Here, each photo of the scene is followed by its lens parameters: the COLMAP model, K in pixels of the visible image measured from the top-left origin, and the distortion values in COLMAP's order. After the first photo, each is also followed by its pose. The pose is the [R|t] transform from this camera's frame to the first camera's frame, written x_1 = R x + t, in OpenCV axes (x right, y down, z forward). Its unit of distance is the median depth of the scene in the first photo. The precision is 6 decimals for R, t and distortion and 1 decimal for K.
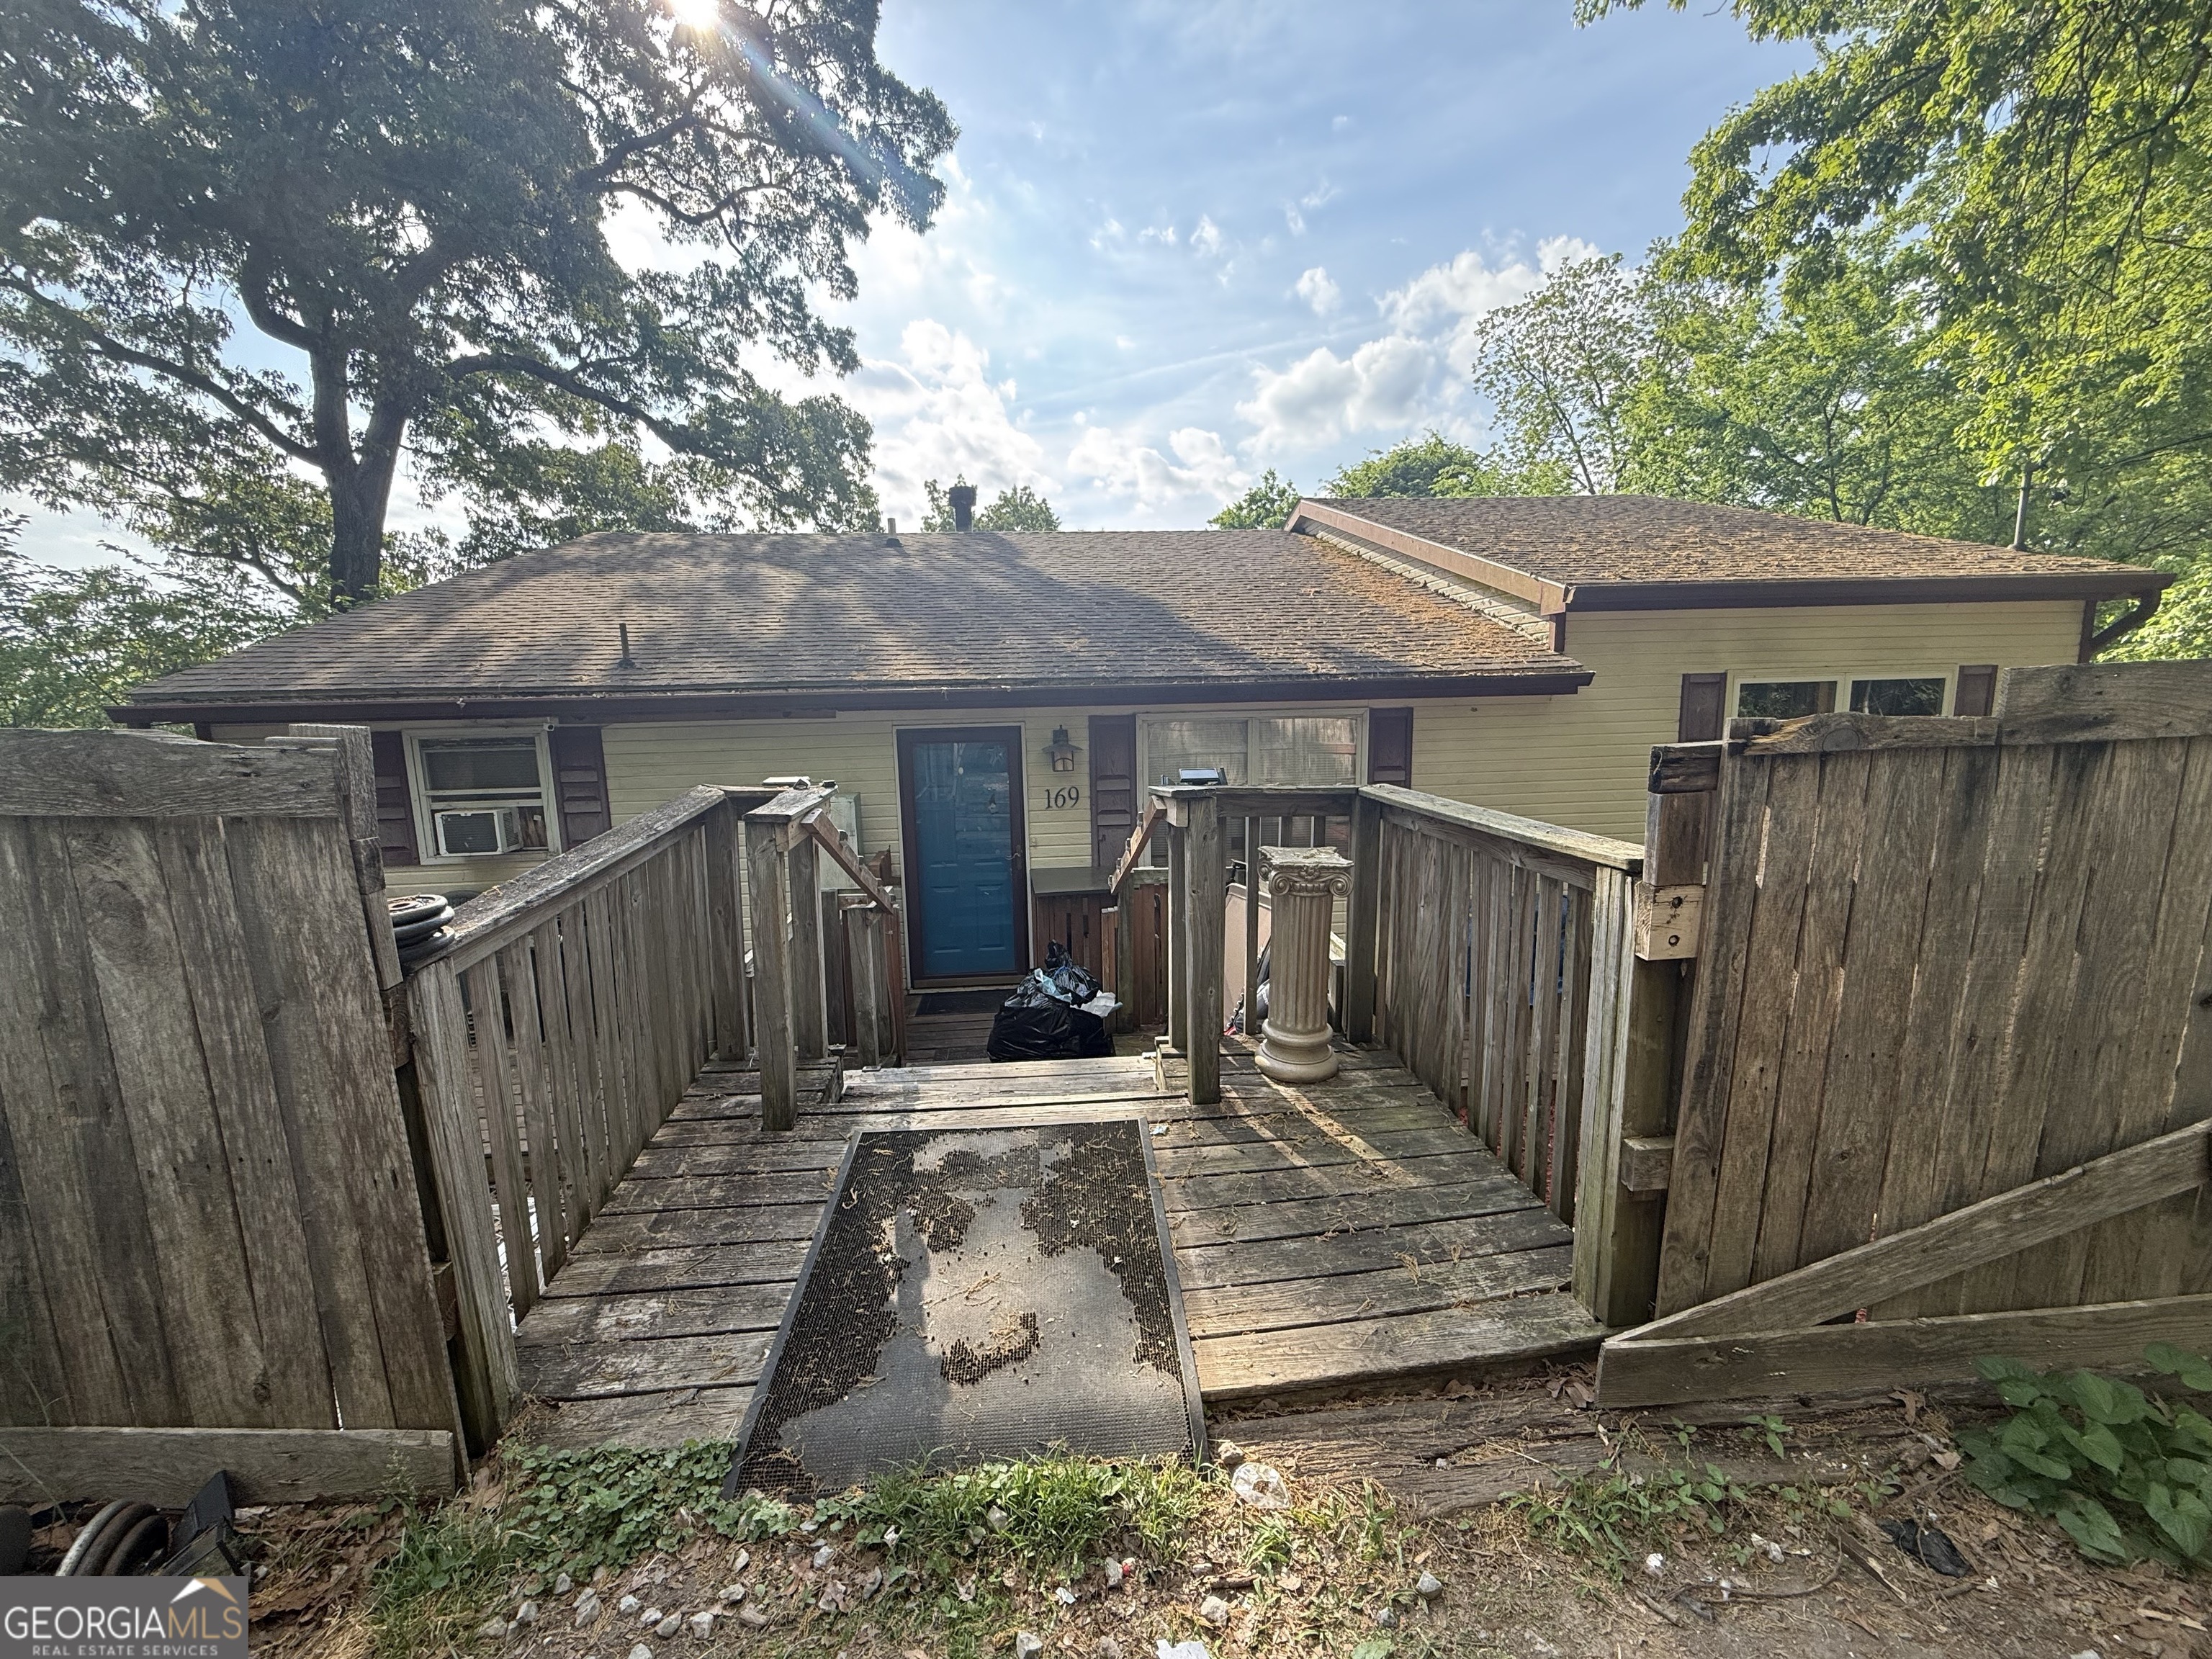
lens RADIAL K [[878.4, 0, 1105.5], [0, 878.4, 837.2], [0, 0, 1]] dist [0.003322, -0.000867]
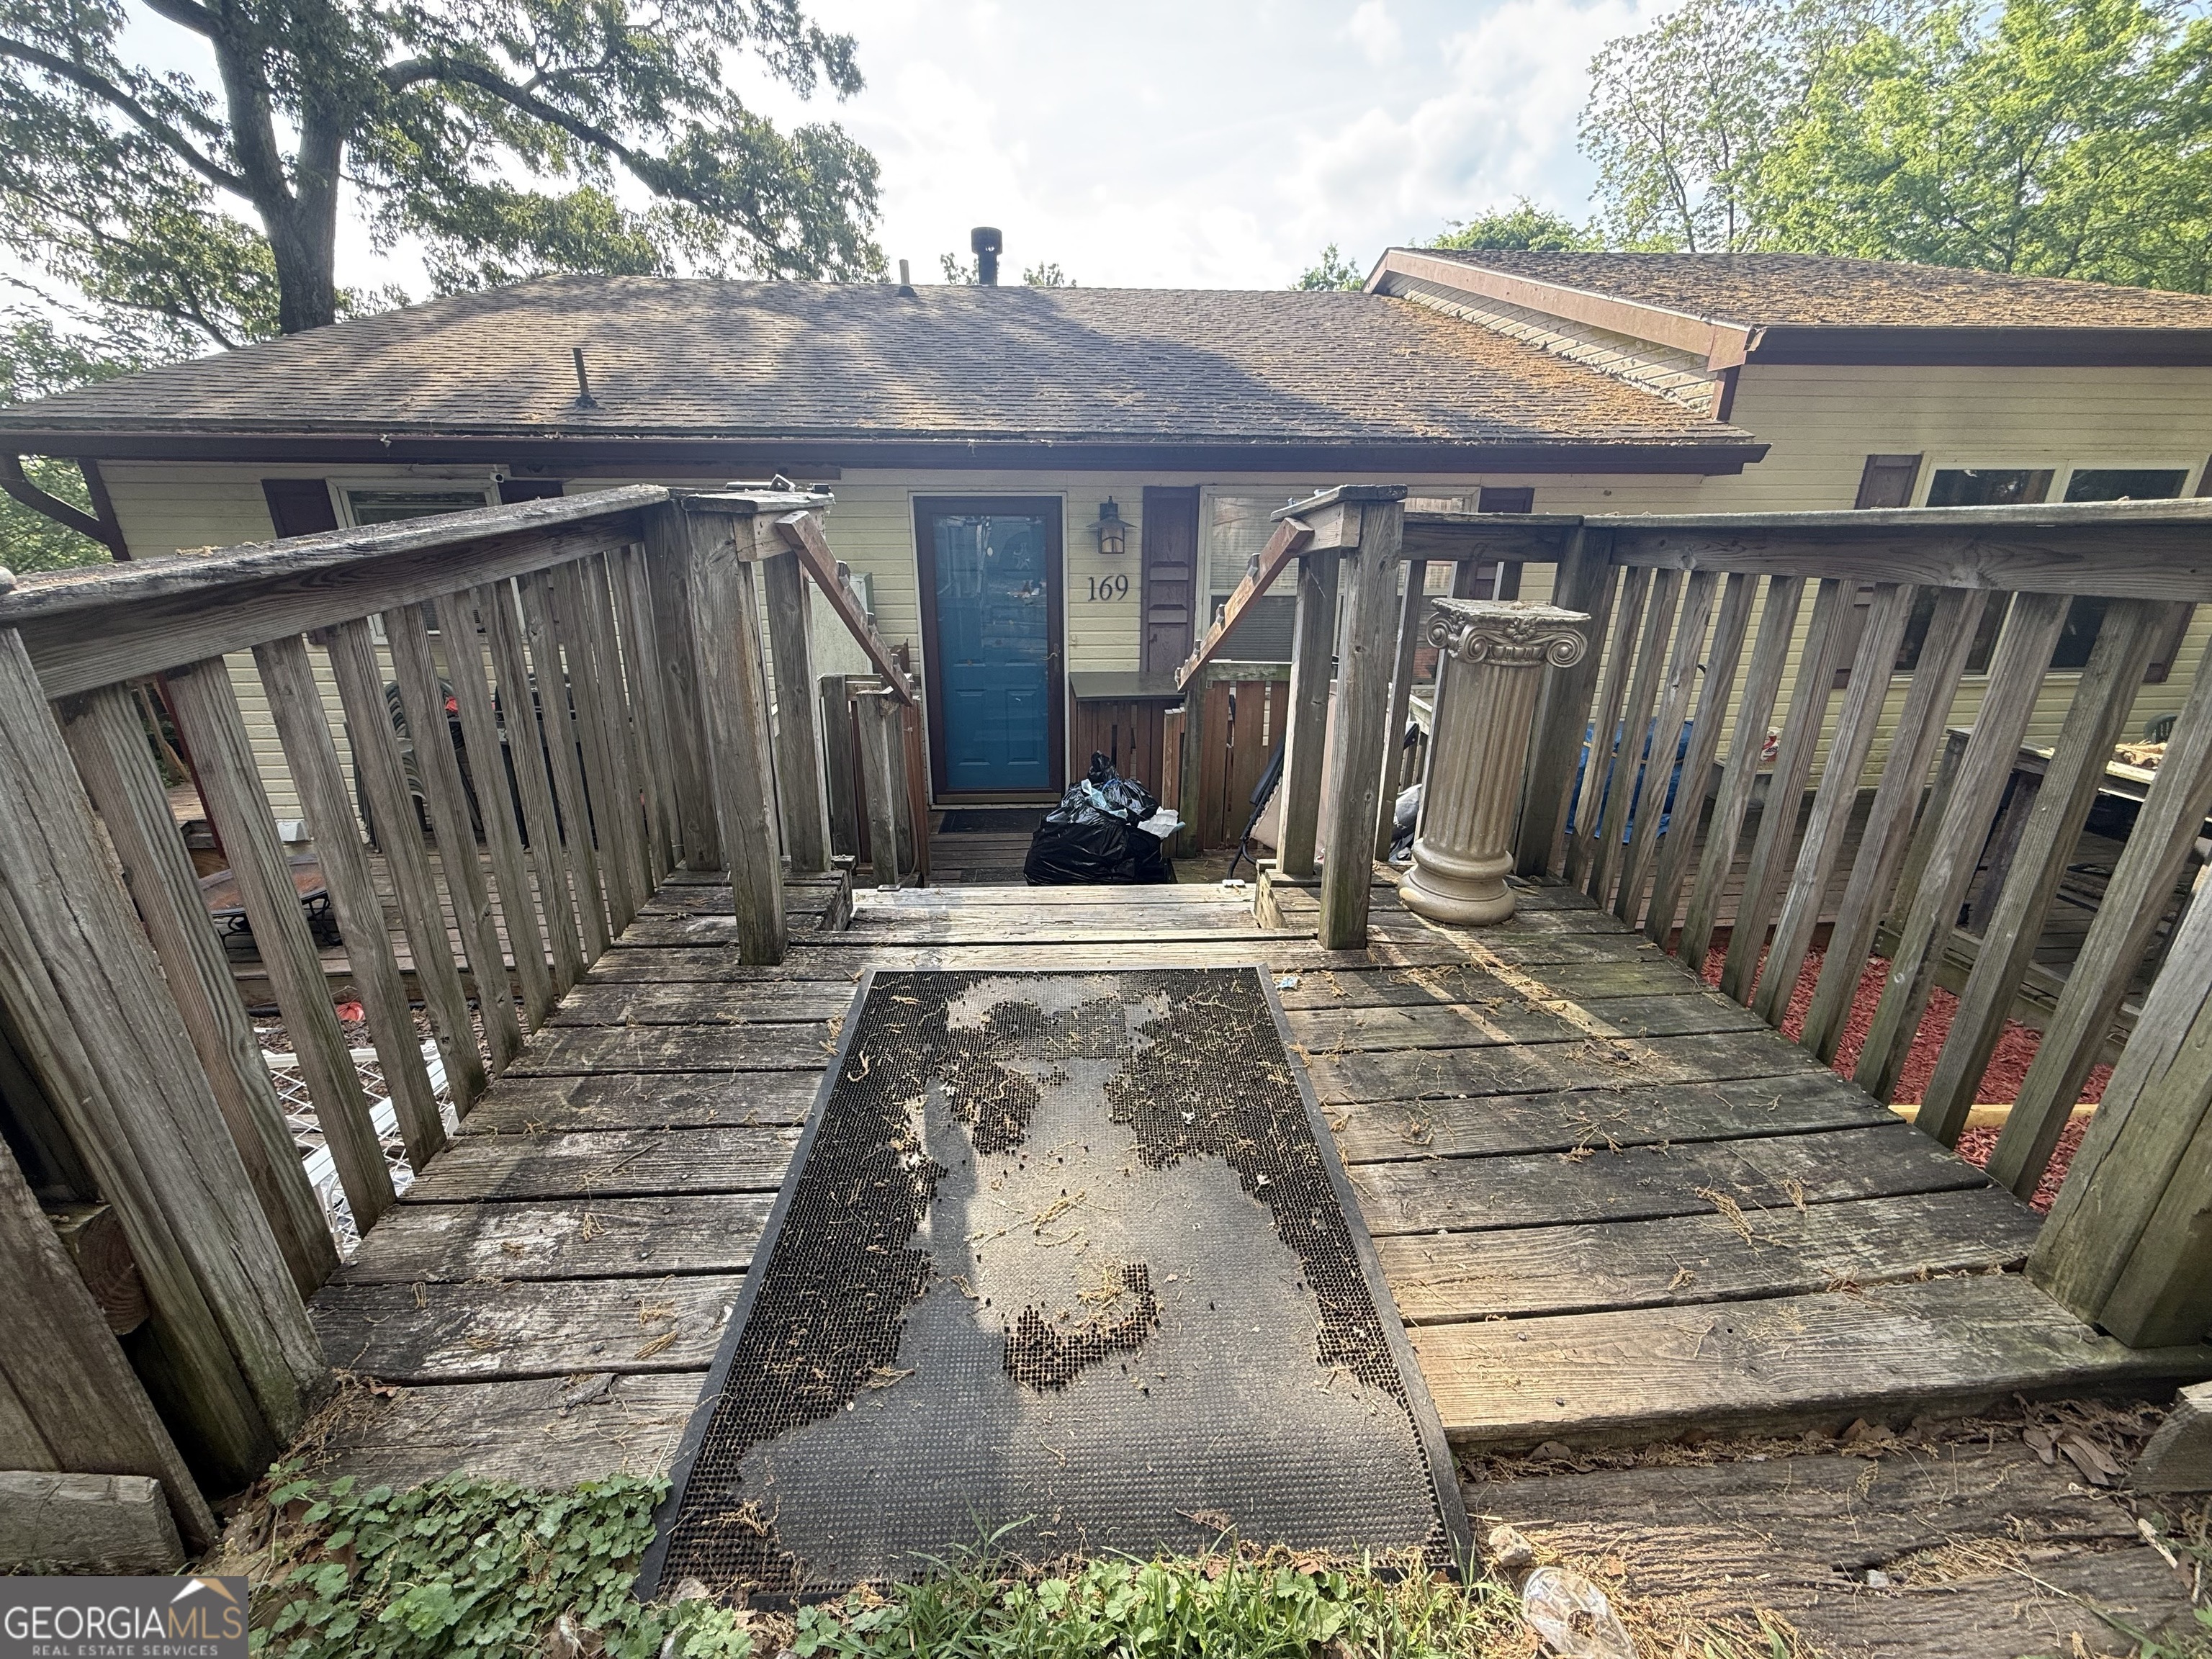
lens RADIAL K [[878.4, 0, 1106.2], [0, 878.4, 834.9], [0, 0, 1]] dist [0.003322, -0.000867]
pose [[0.999360, 0.032134, -0.015685, -0.032117], [-0.028683, 0.982326, 0.184966, 0.034687], [0.021352, -0.184398, 0.982620, 0.126672]]
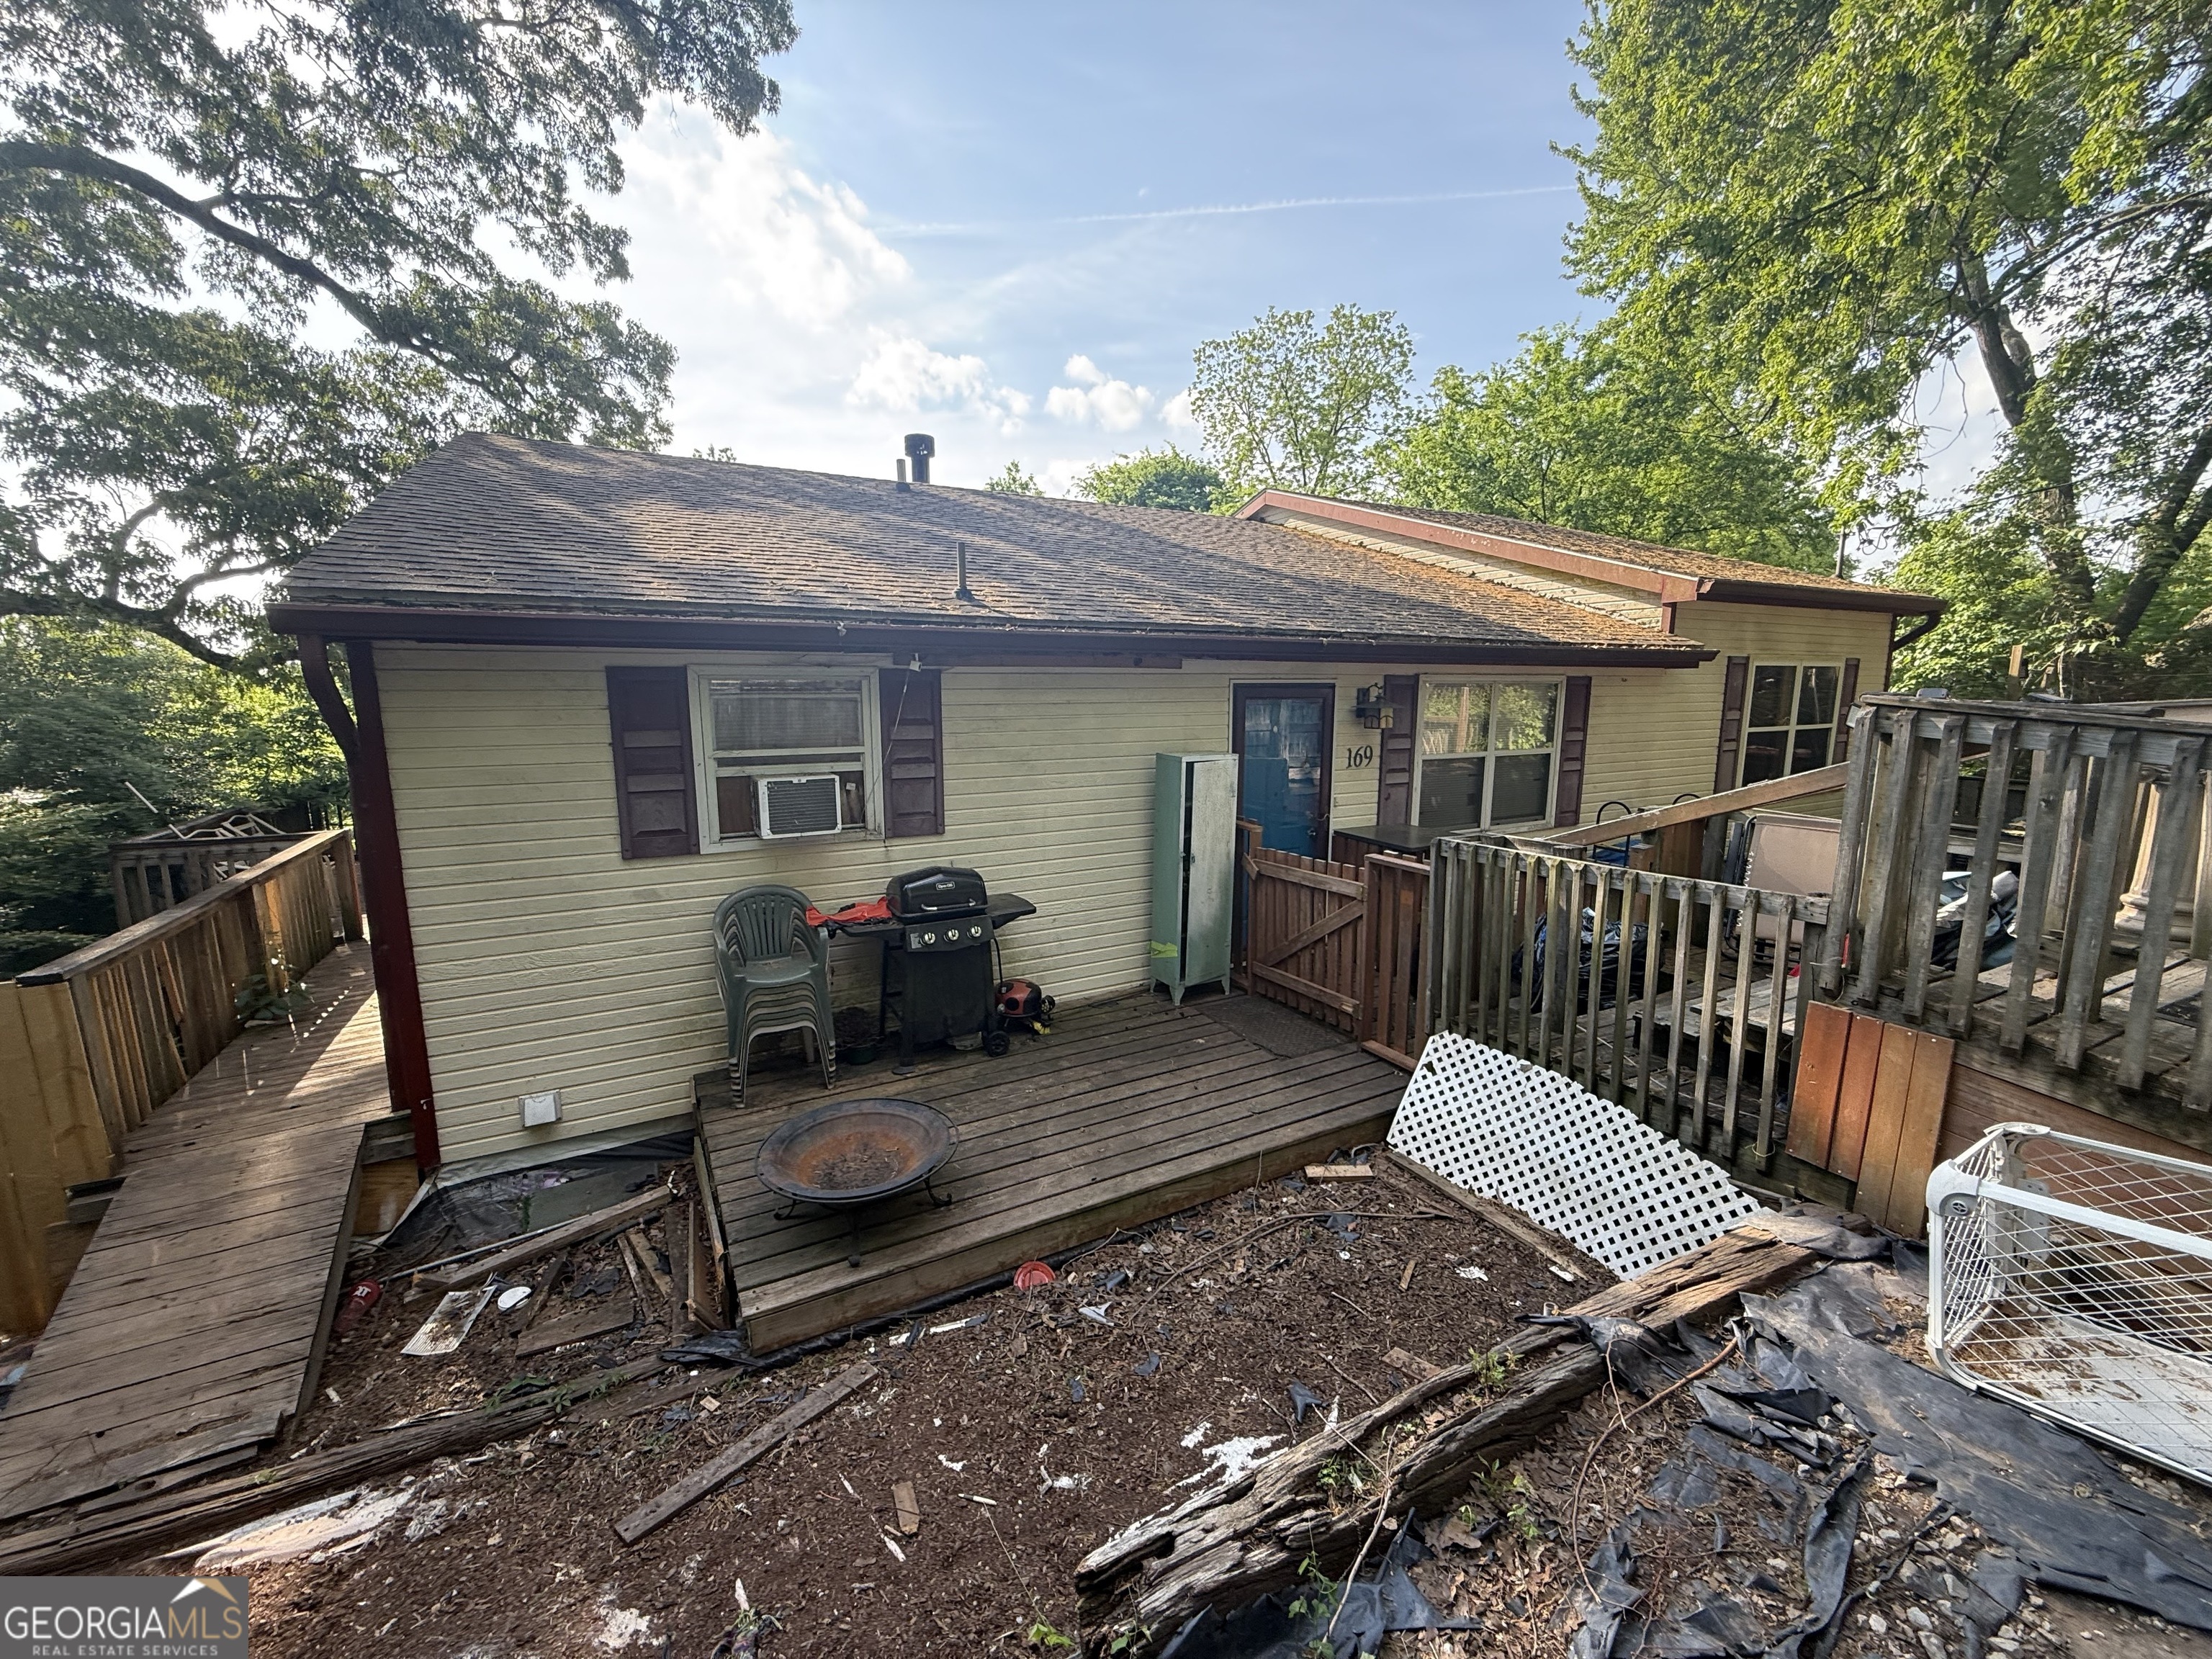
lens RADIAL K [[878.4, 0, 1107.9], [0, 878.4, 834.7], [0, 0, 1]] dist [0.003322, -0.000867]
pose [[0.920958, -0.043153, 0.387265, -0.743105], [0.042863, 0.999037, 0.009391, 0.023031], [-0.387297, 0.007950, 0.921921, 0.204079]]
